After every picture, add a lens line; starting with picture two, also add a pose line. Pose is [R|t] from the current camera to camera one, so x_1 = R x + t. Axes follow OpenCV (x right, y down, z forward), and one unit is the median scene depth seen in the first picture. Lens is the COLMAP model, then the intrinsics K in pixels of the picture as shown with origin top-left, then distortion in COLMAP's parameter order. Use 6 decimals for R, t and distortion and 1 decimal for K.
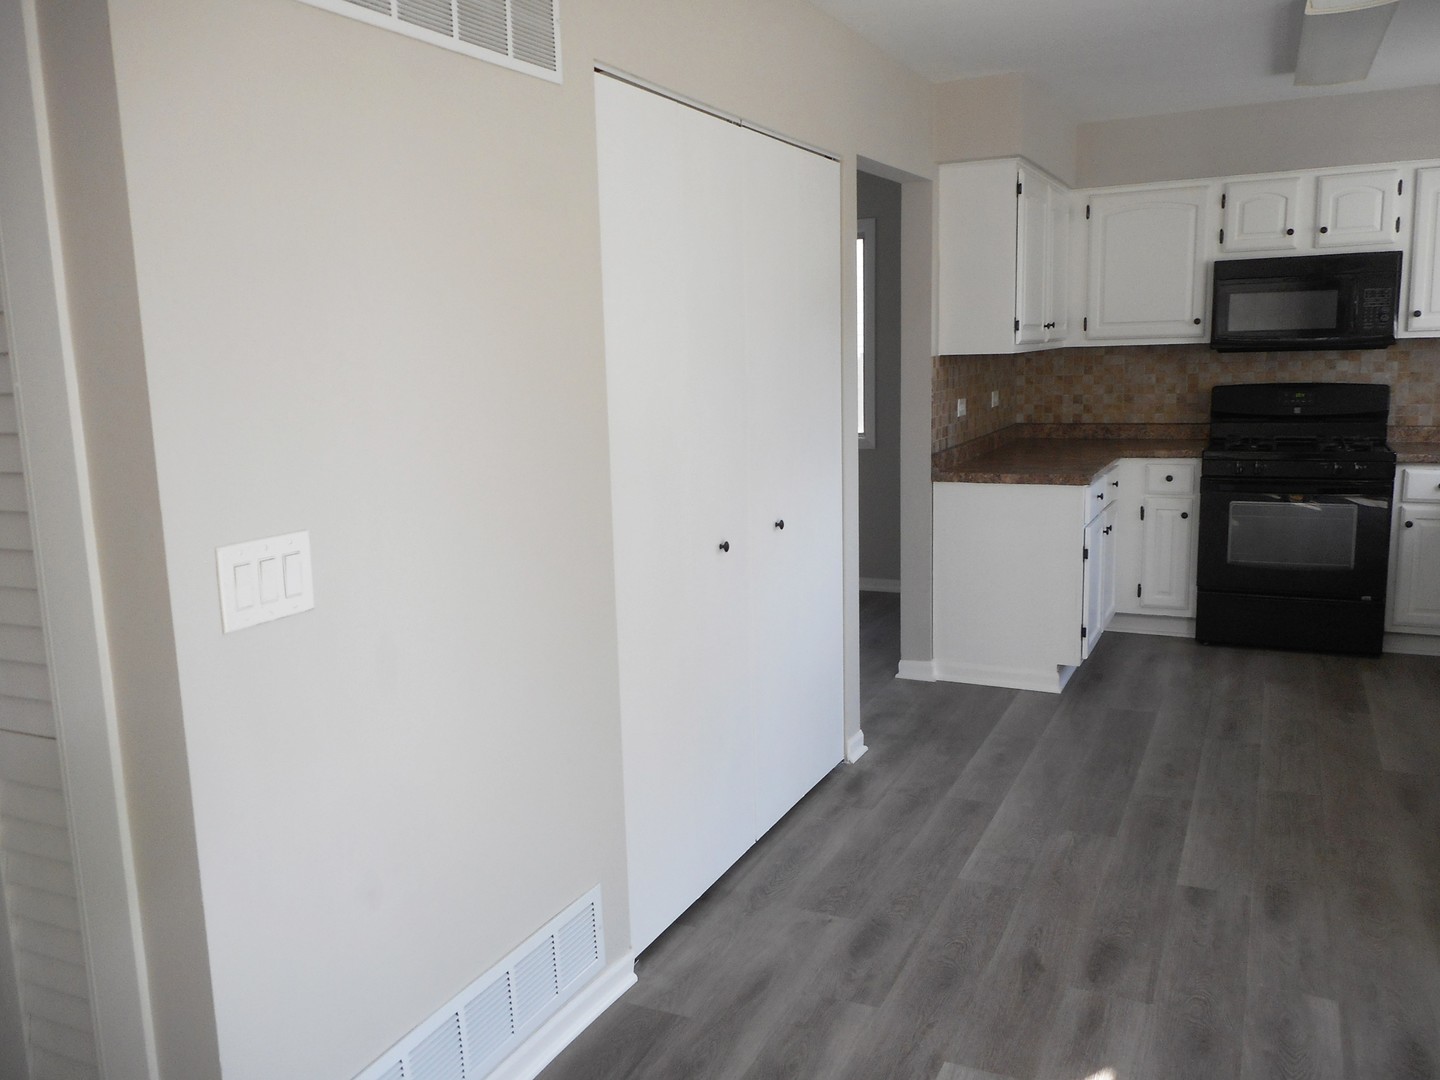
lens RADIAL K [[1098.4, 0, 720.0], [0, 1098.4, 540.0], [0, 0, 1]] dist [0.010780, -0.002453]
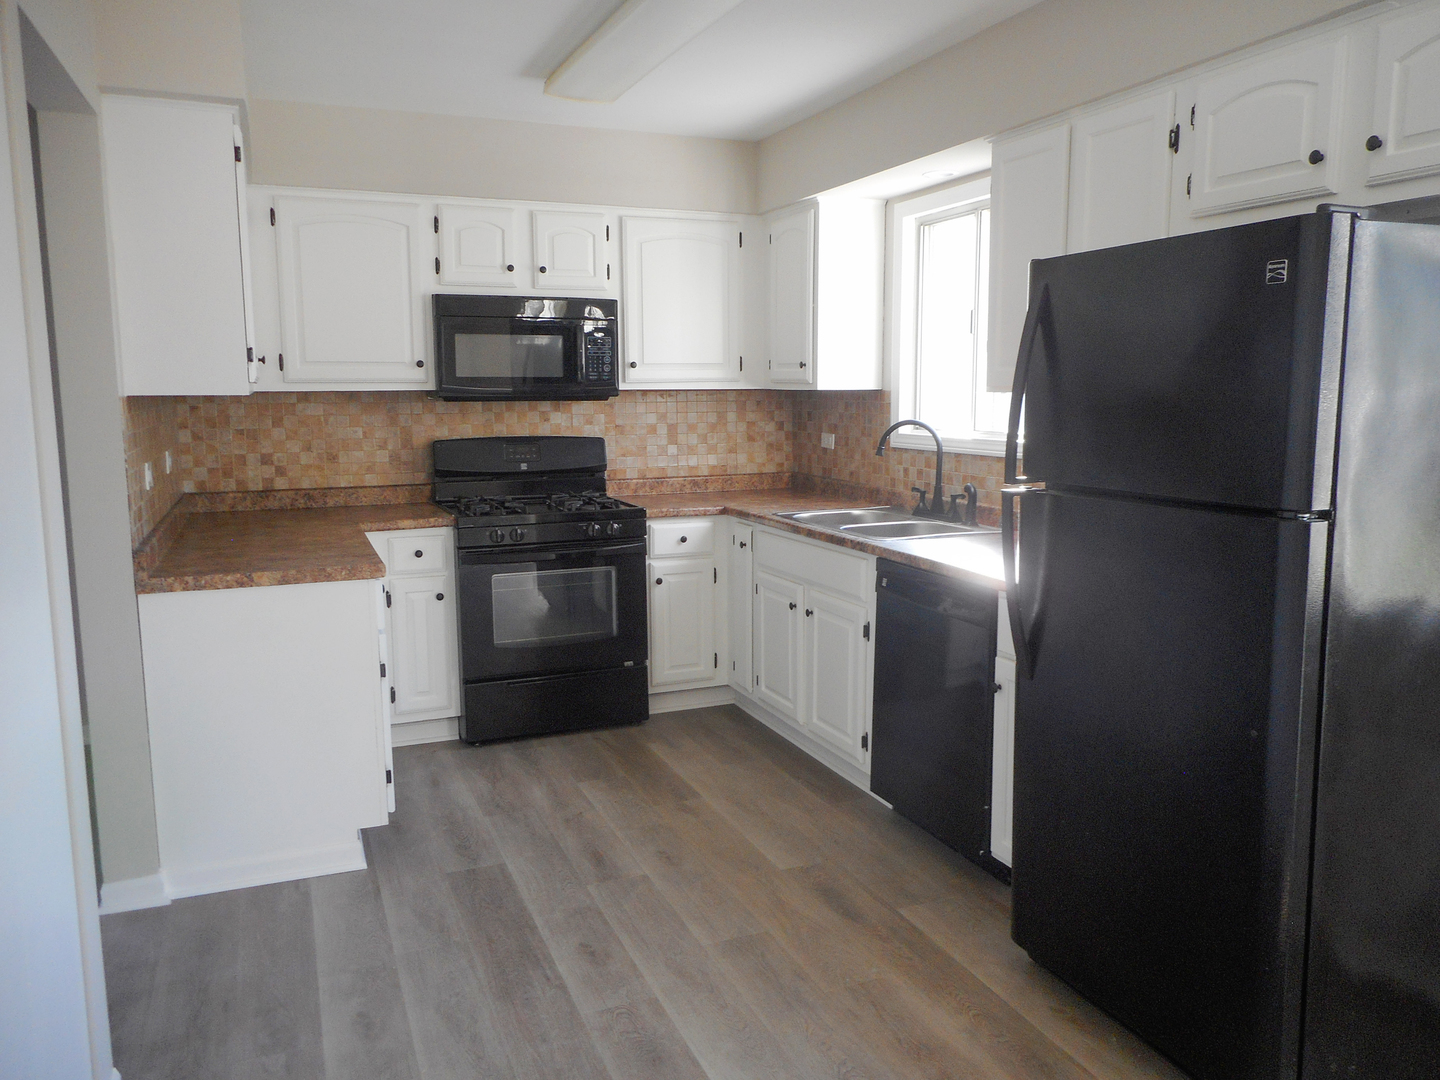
lens RADIAL K [[1098.4, 0, 720.0], [0, 1098.4, 540.0], [0, 0, 1]] dist [0.010780, -0.002453]
pose [[0.672324, -0.077258, 0.736214, -0.039849], [0.113837, 0.993499, 0.000300, -0.040392], [-0.731452, 0.083607, 0.676748, 0.281873]]
